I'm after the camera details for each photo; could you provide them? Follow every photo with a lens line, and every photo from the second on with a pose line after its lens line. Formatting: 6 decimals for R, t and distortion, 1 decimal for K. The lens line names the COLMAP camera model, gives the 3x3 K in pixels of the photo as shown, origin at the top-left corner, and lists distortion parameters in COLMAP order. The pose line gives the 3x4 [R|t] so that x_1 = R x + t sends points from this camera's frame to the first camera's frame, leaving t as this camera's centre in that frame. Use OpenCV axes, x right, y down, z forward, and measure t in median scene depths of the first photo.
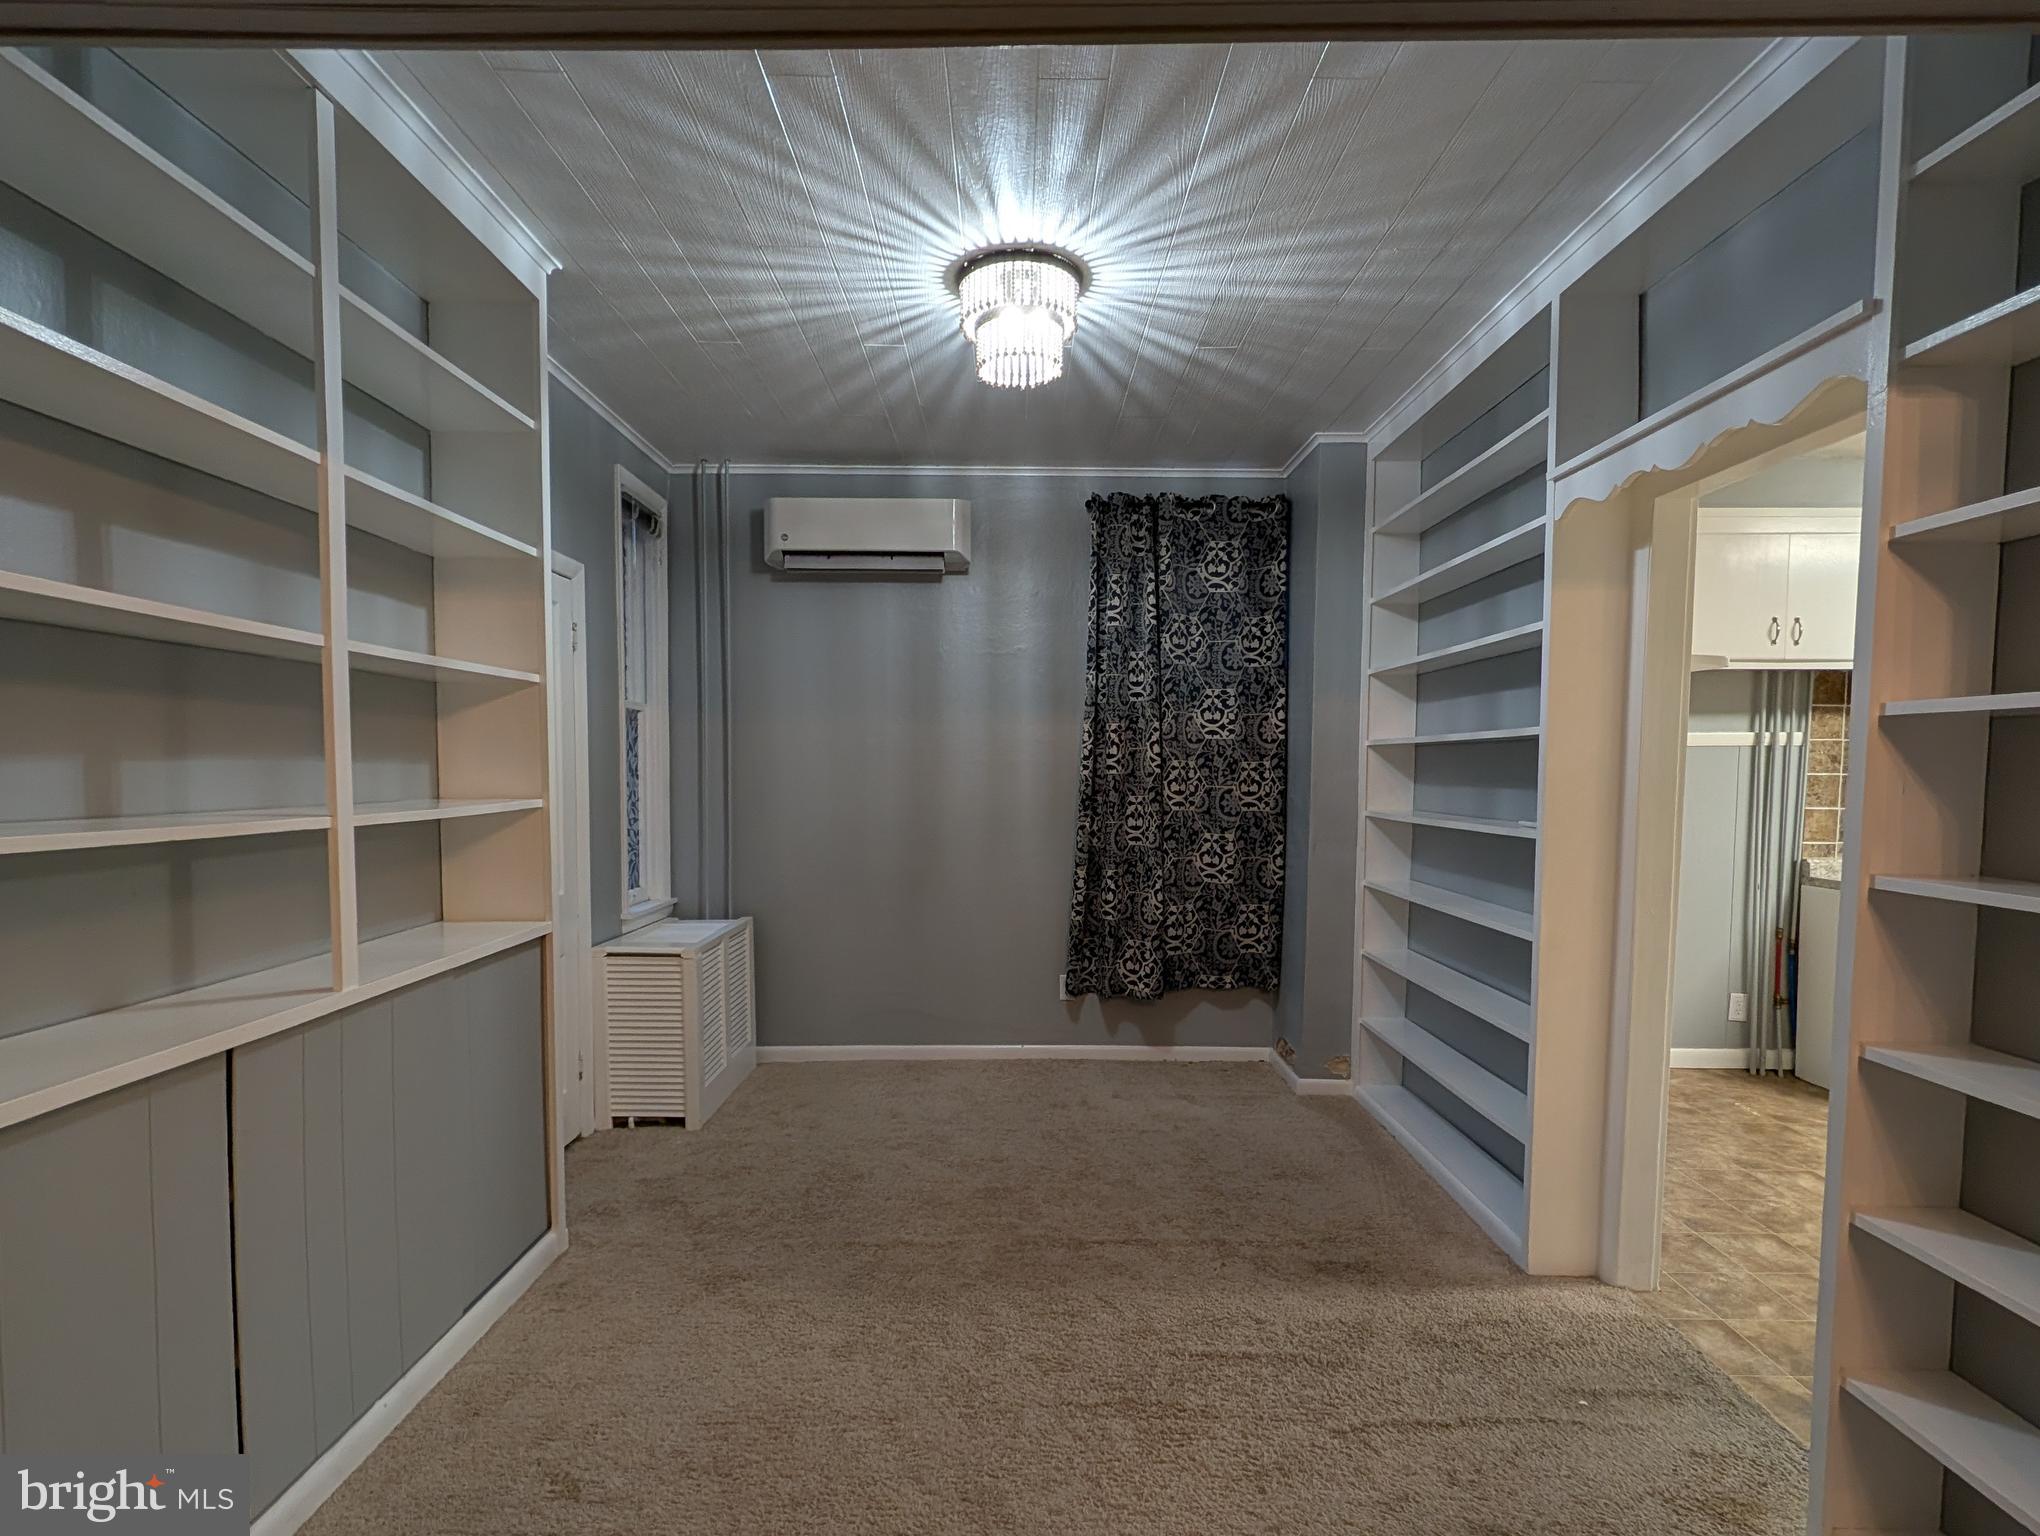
lens RADIAL K [[1029.7, 0, 1025.2], [0, 1029.7, 776.4], [0, 0, 1]] dist [0.007605, -0.000300]
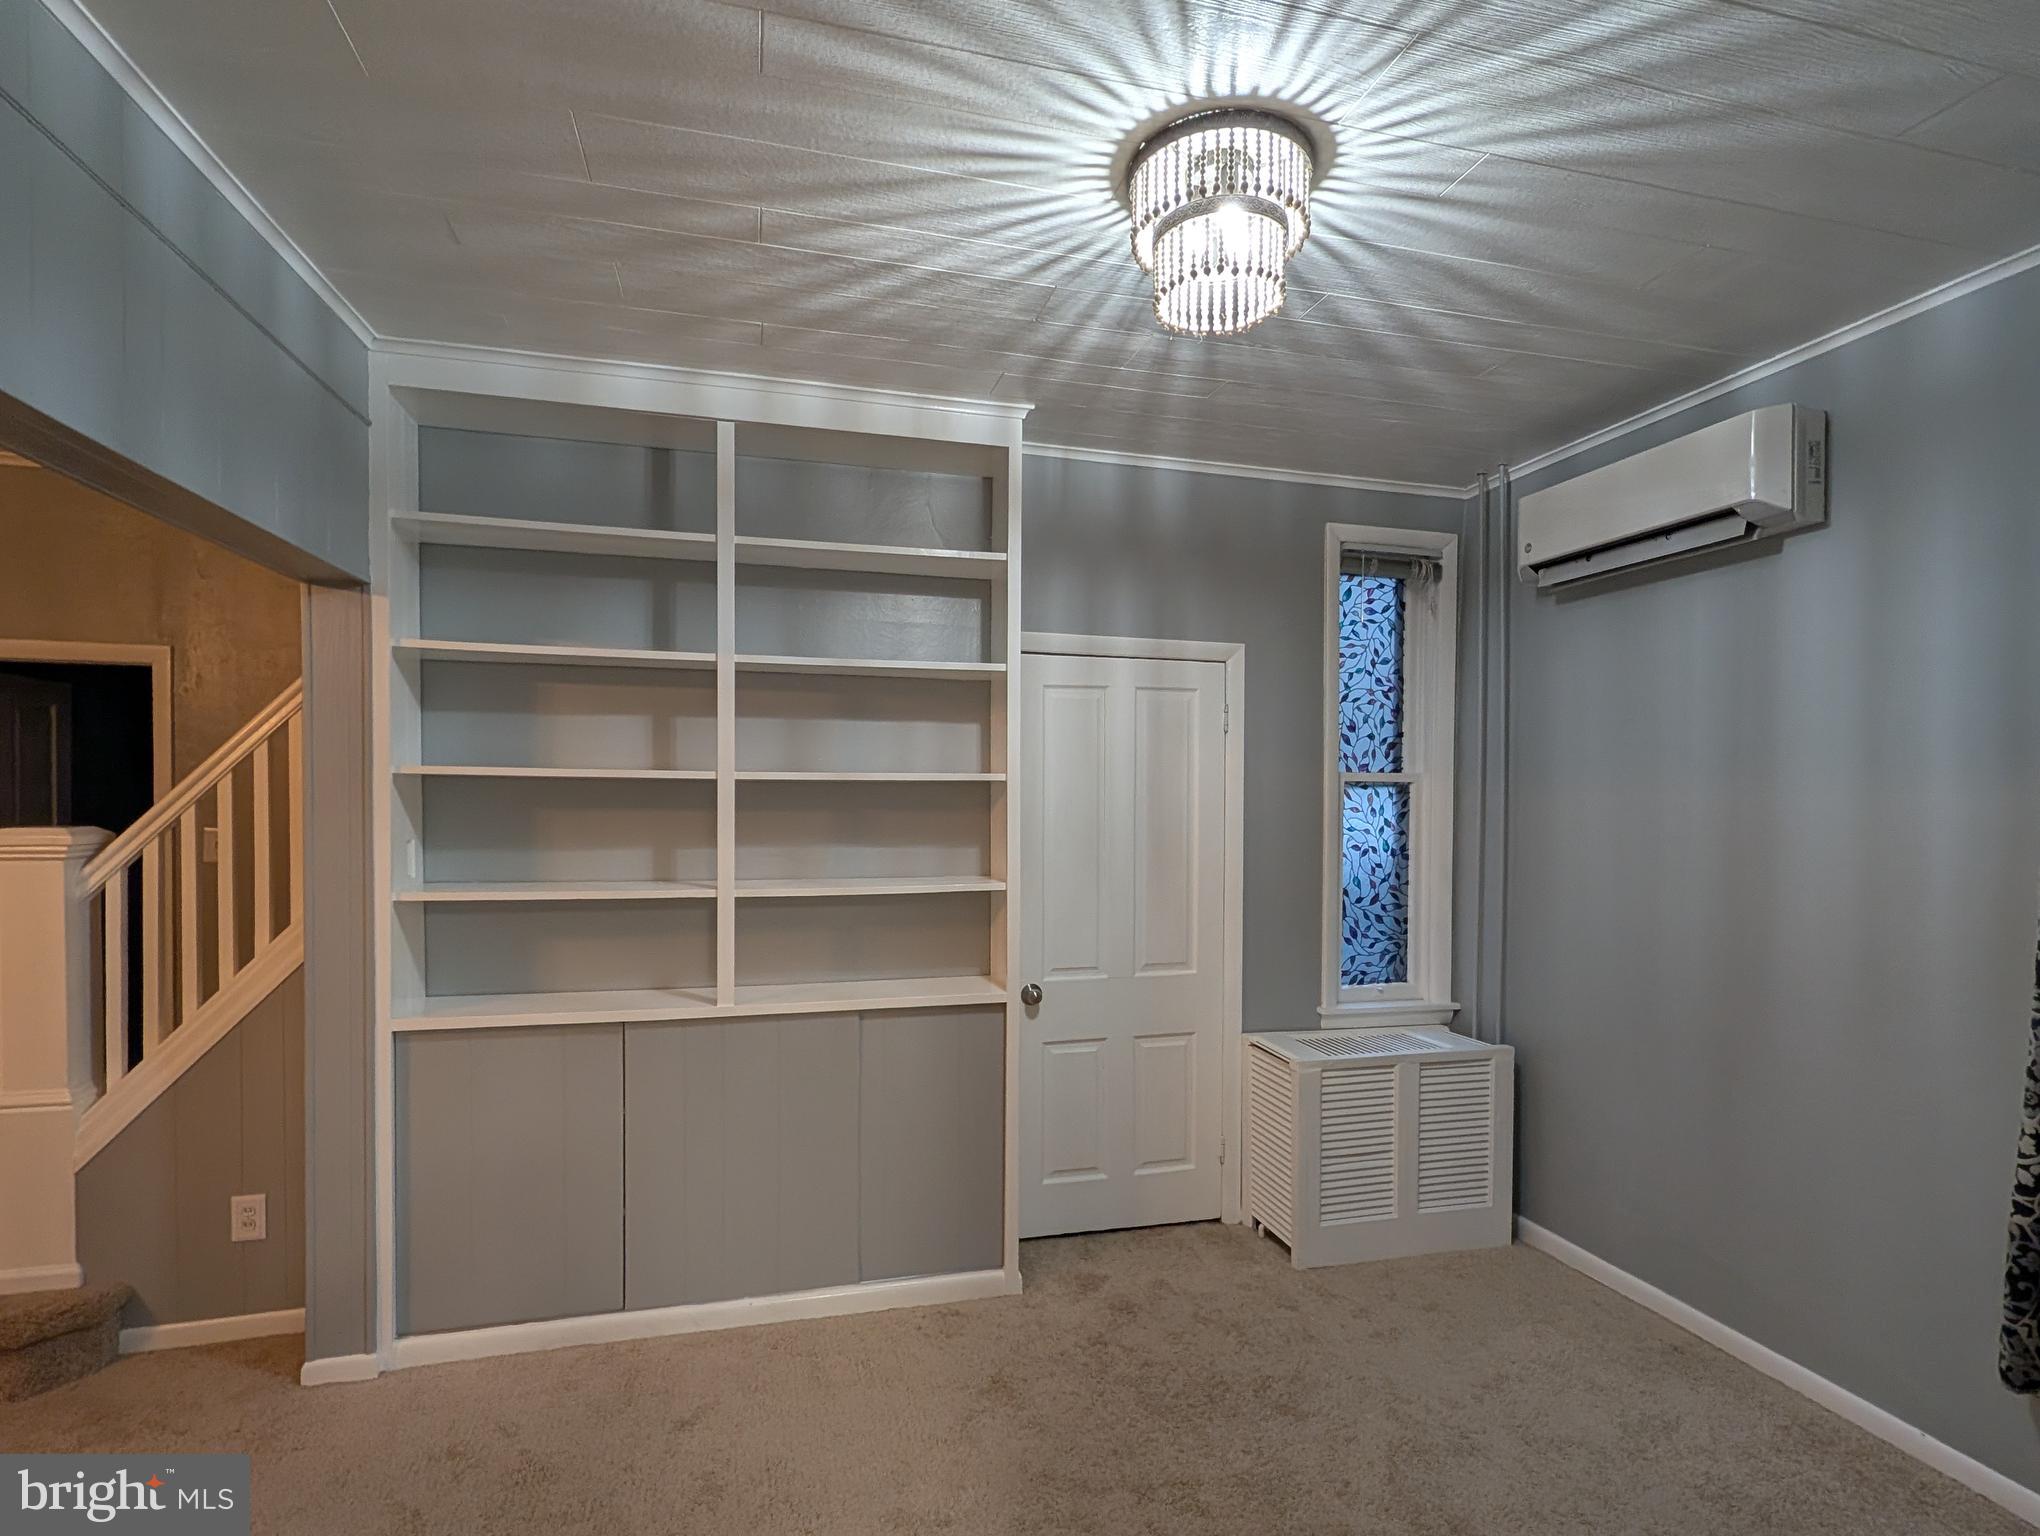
lens RADIAL K [[1029.7, 0, 1040.3], [0, 1029.7, 791.2], [0, 0, 1]] dist [0.007605, -0.000300]
pose [[0.251047, -0.006312, -0.967954, 0.394913], [-0.015410, 0.999826, -0.010516, -0.041494], [0.967852, 0.017556, 0.250906, 0.464253]]
